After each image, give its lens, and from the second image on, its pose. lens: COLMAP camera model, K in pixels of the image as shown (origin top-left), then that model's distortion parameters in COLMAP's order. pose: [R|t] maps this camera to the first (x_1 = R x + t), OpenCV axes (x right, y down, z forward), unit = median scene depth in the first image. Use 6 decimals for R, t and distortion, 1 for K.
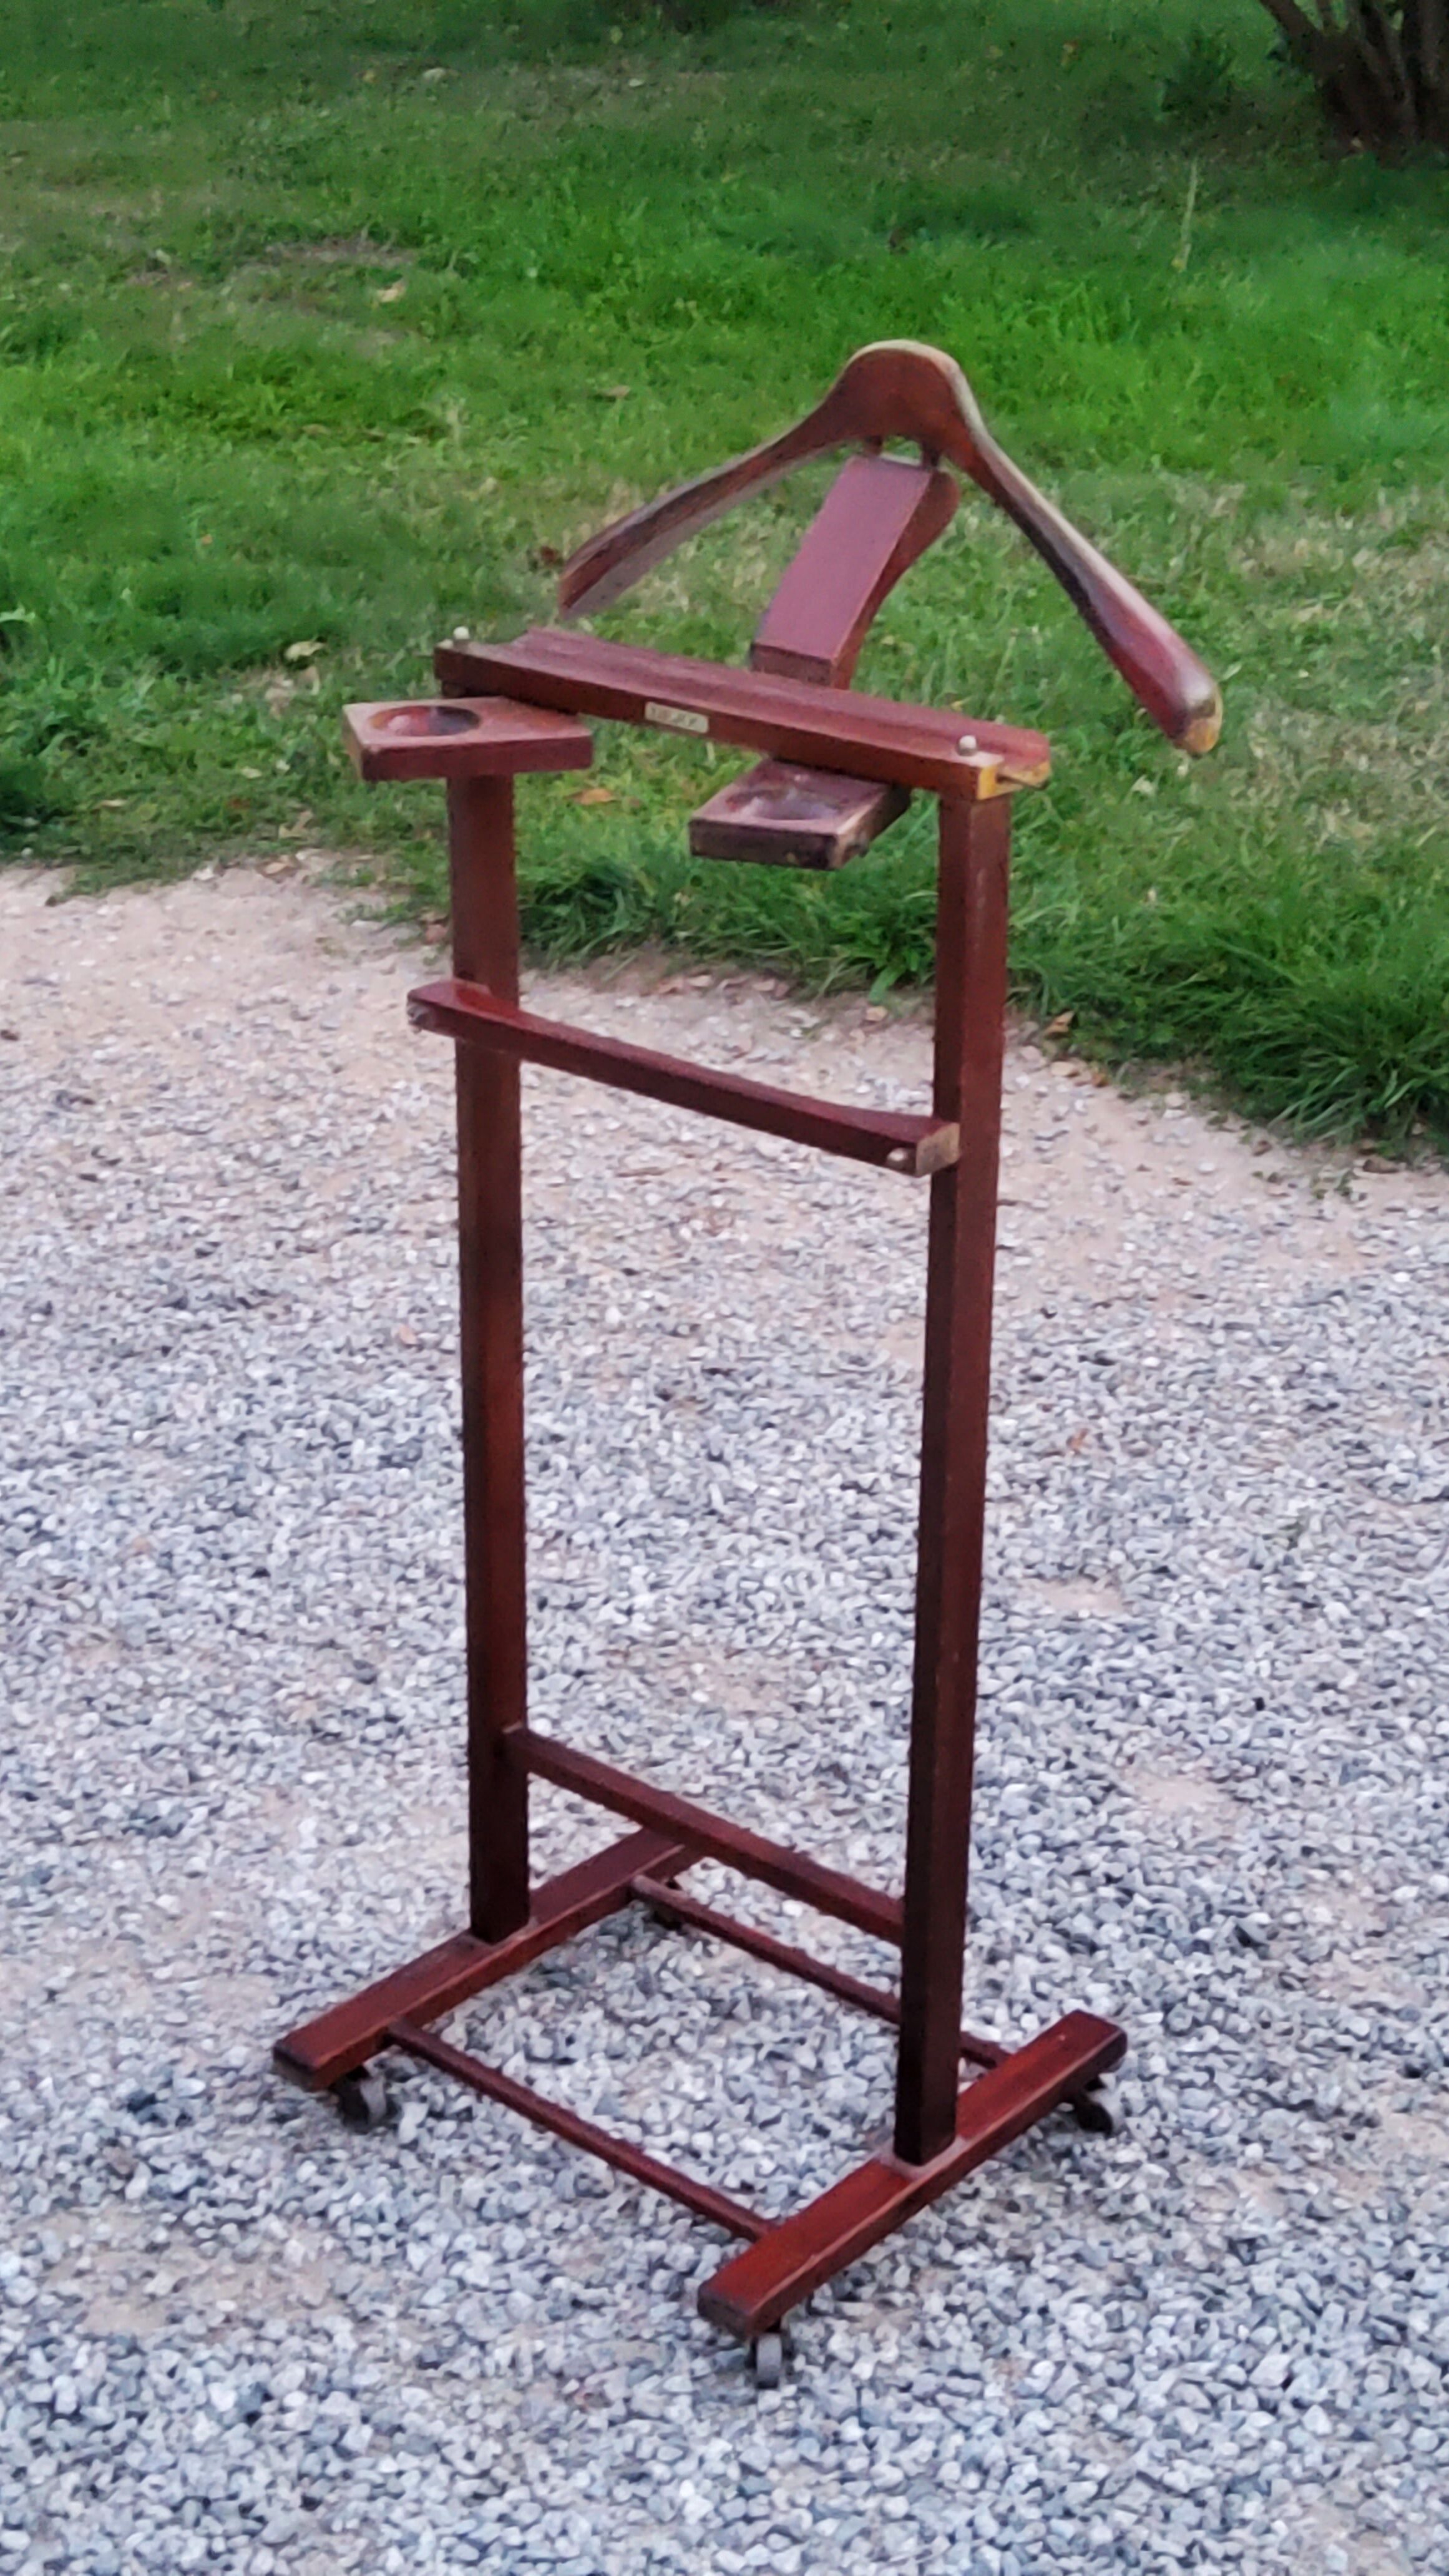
lens RADIAL K [[3830.1, 0, 737.3], [0, 3830.1, 1251.8], [0, 0, 1]] dist [0.193349, -0.580798]
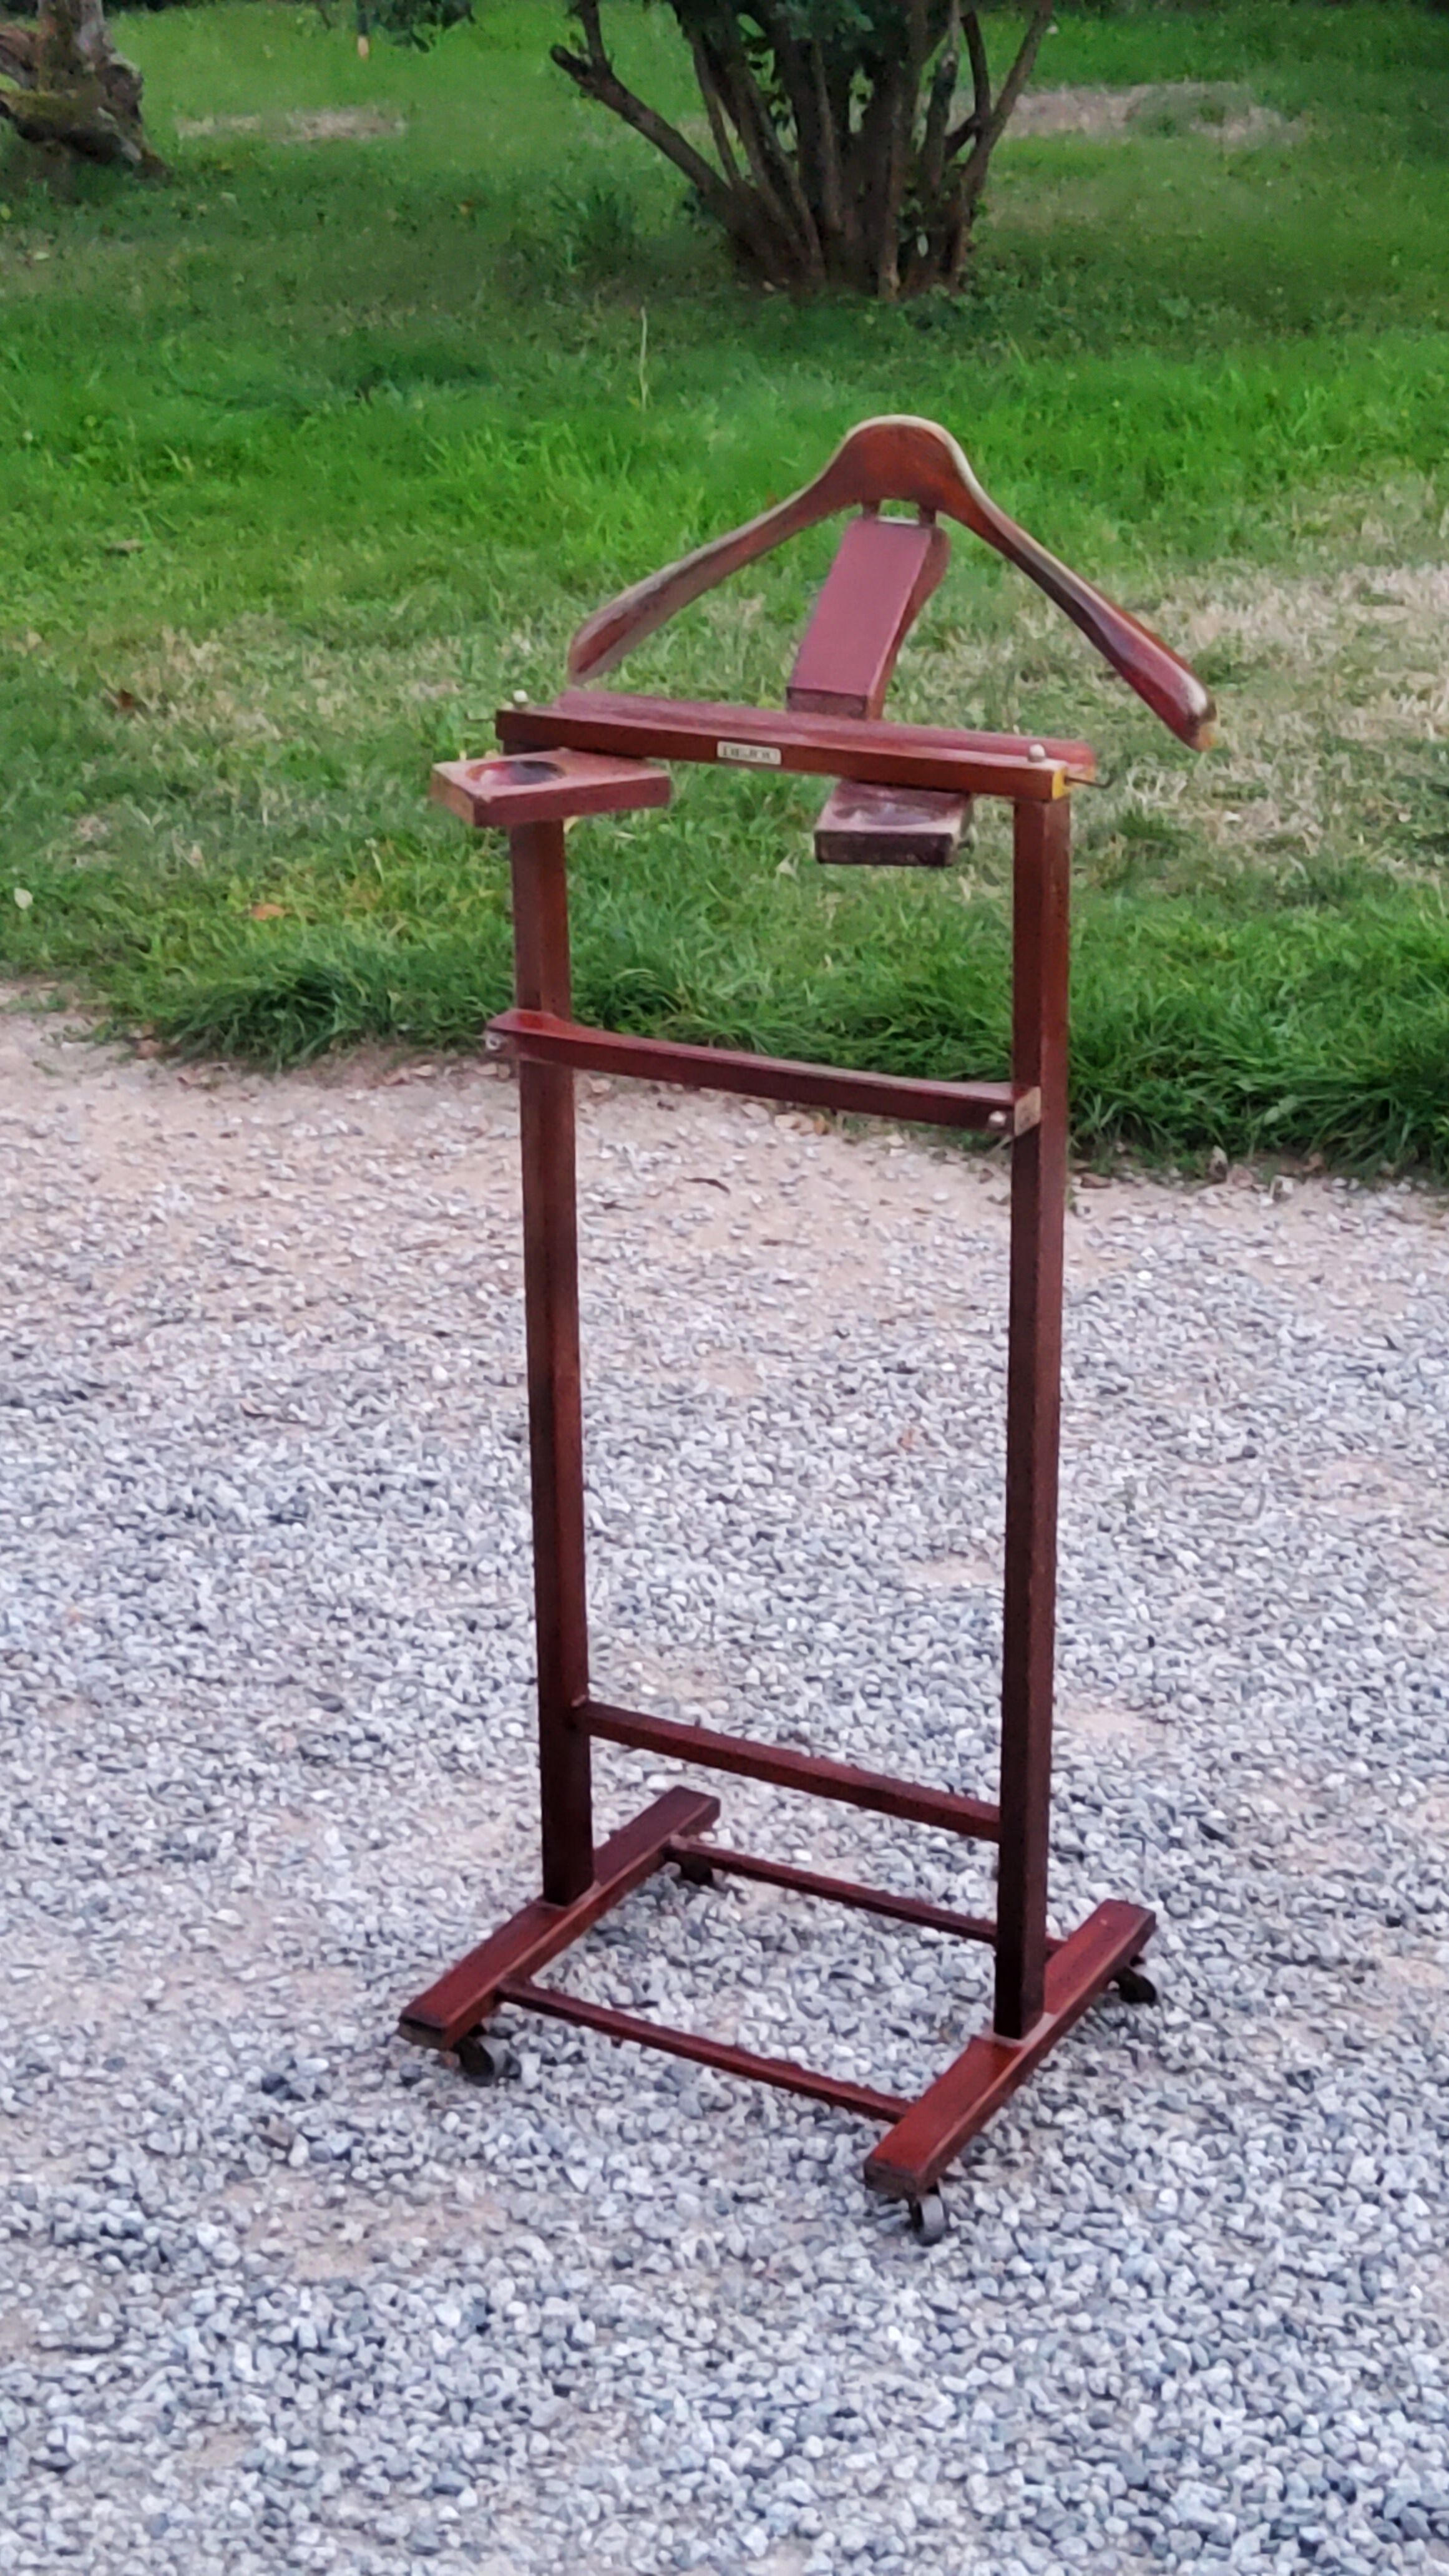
lens RADIAL K [[3830.1, 0, 737.3], [0, 3830.1, 1251.8], [0, 0, 1]] dist [0.193349, -0.580798]
pose [[0.981231, -0.084888, 0.173147, -0.188442], [0.091829, 0.995245, -0.032464, 0.035753], [-0.169568, 0.047755, 0.984361, -0.084586]]
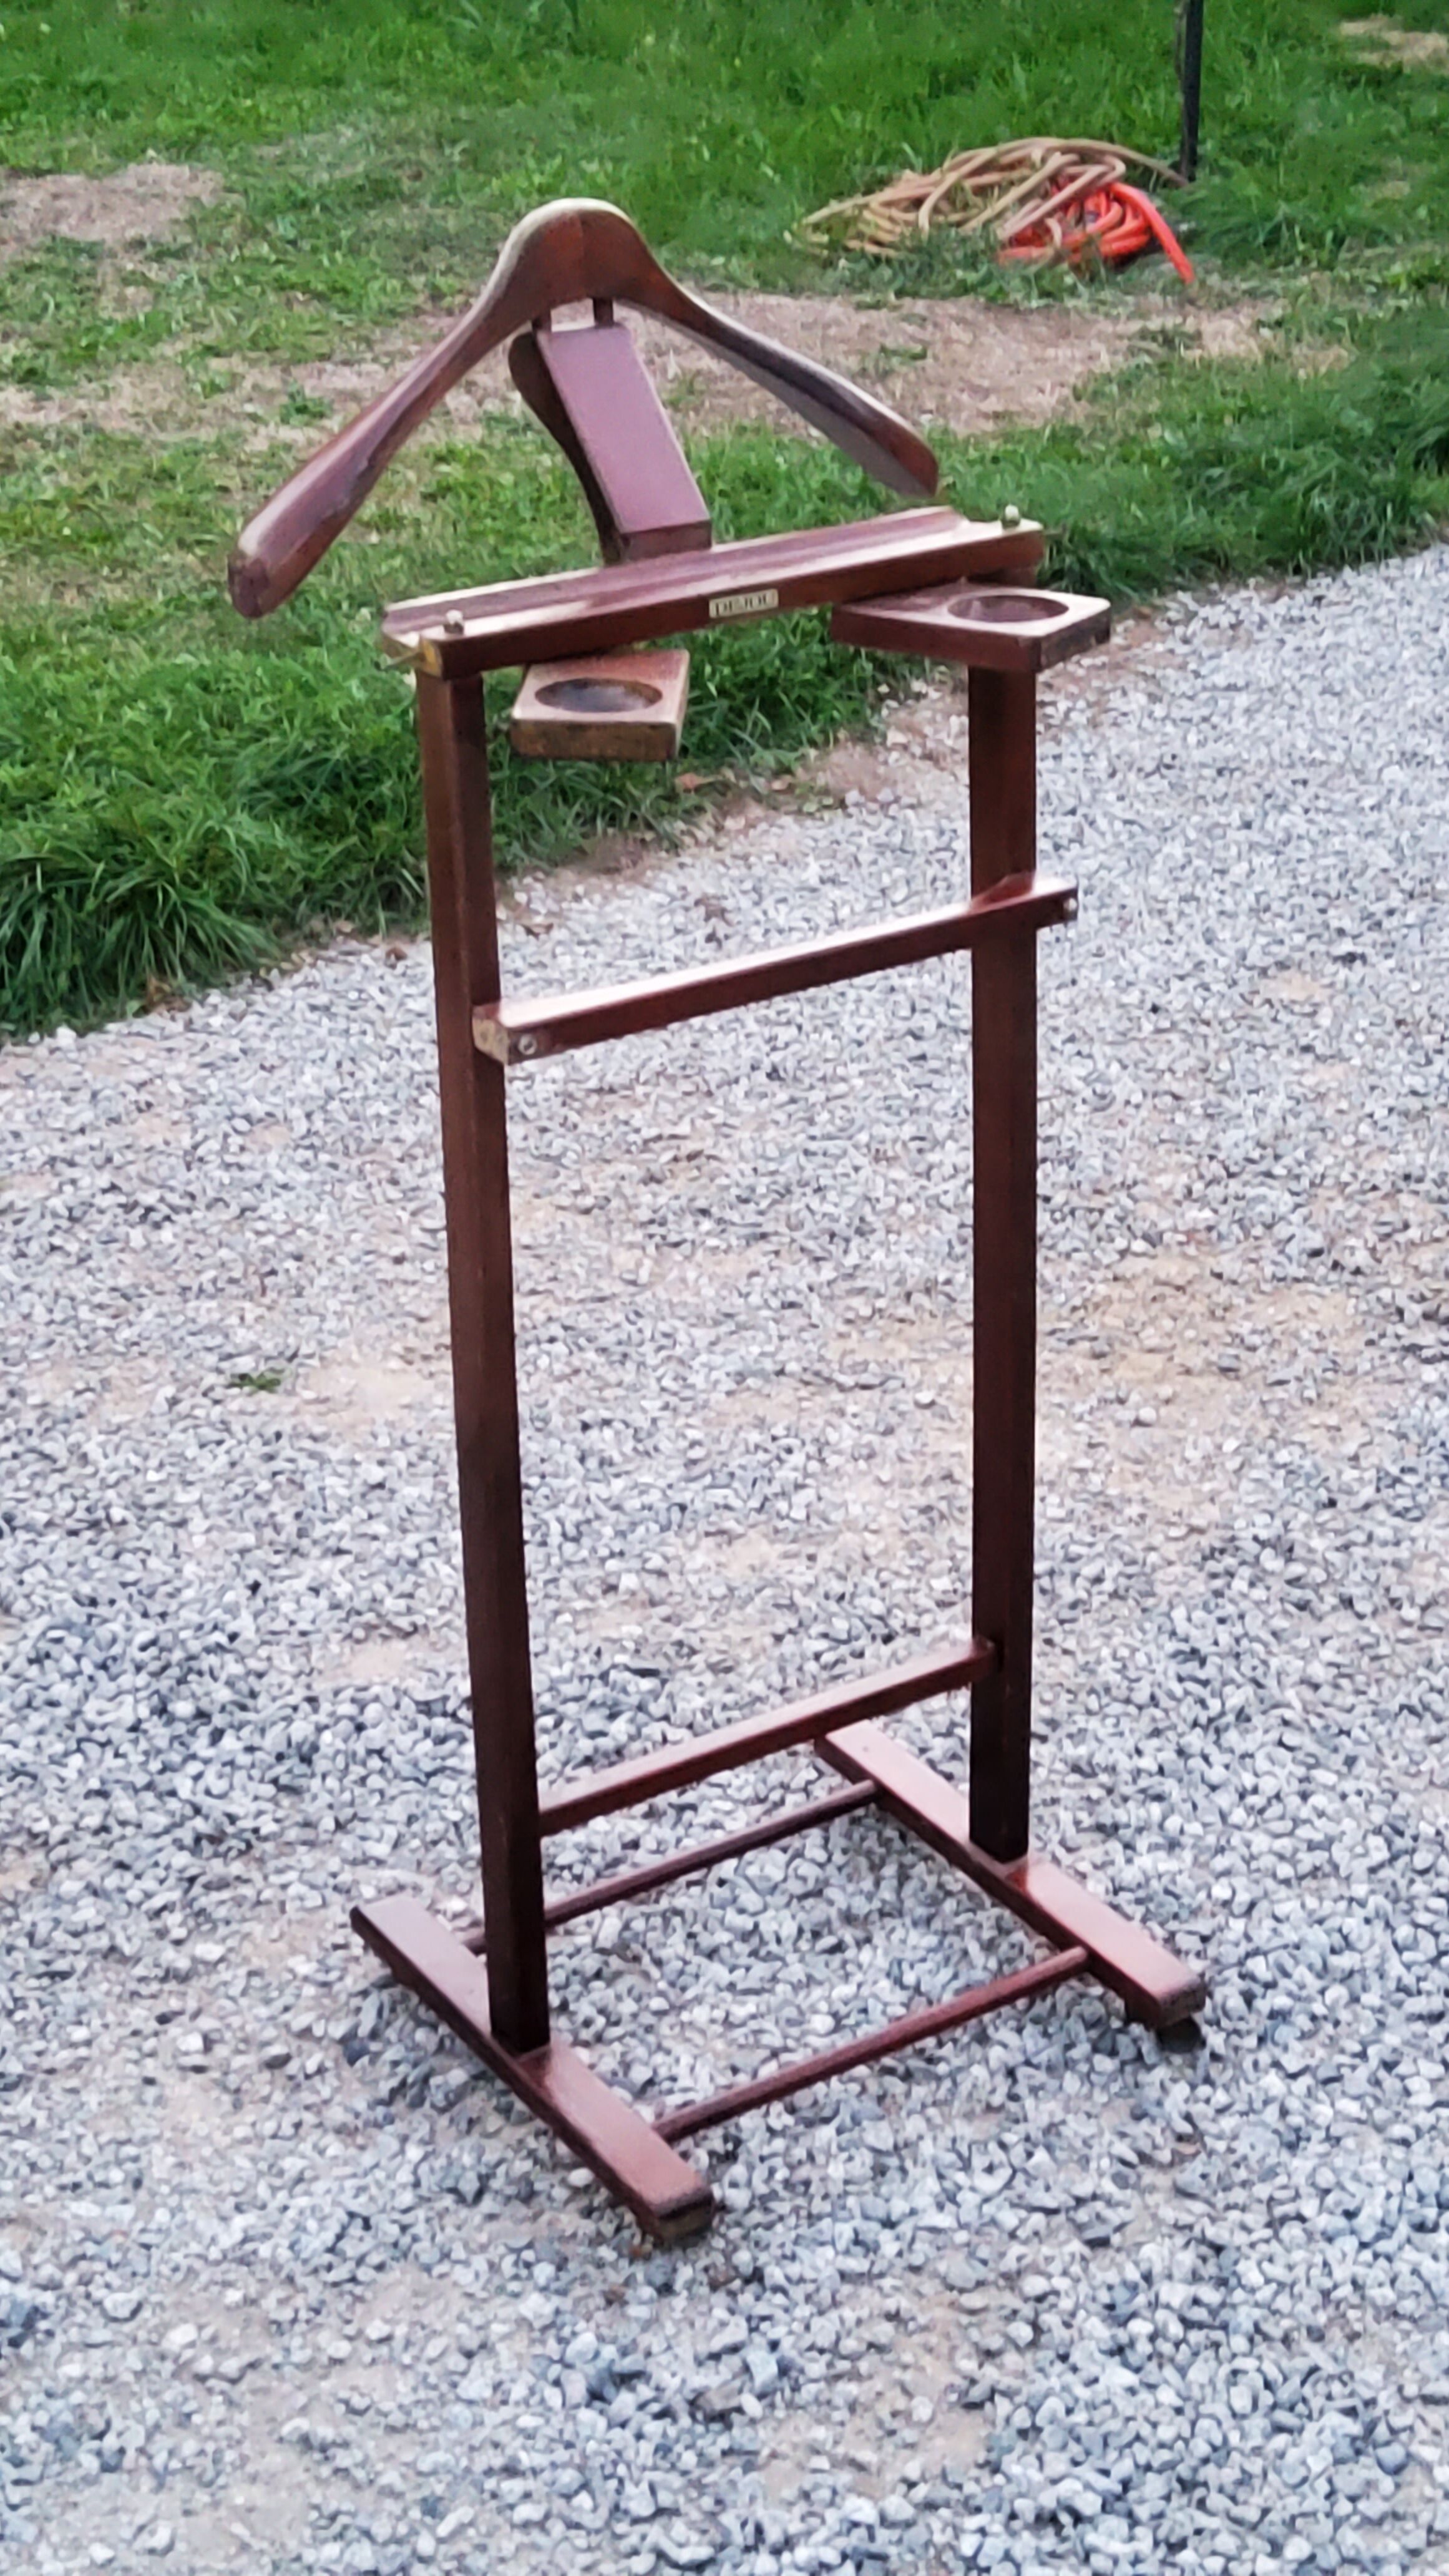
lens RADIAL K [[3830.1, 0, 737.3], [0, 3830.1, 1251.8], [0, 0, 1]] dist [0.193349, -0.580798]
pose [[0.266591, -0.404034, 0.875035, -0.773130], [0.383407, 0.877421, 0.288326, -0.229603], [-0.884267, 0.258629, 0.388822, 0.557077]]
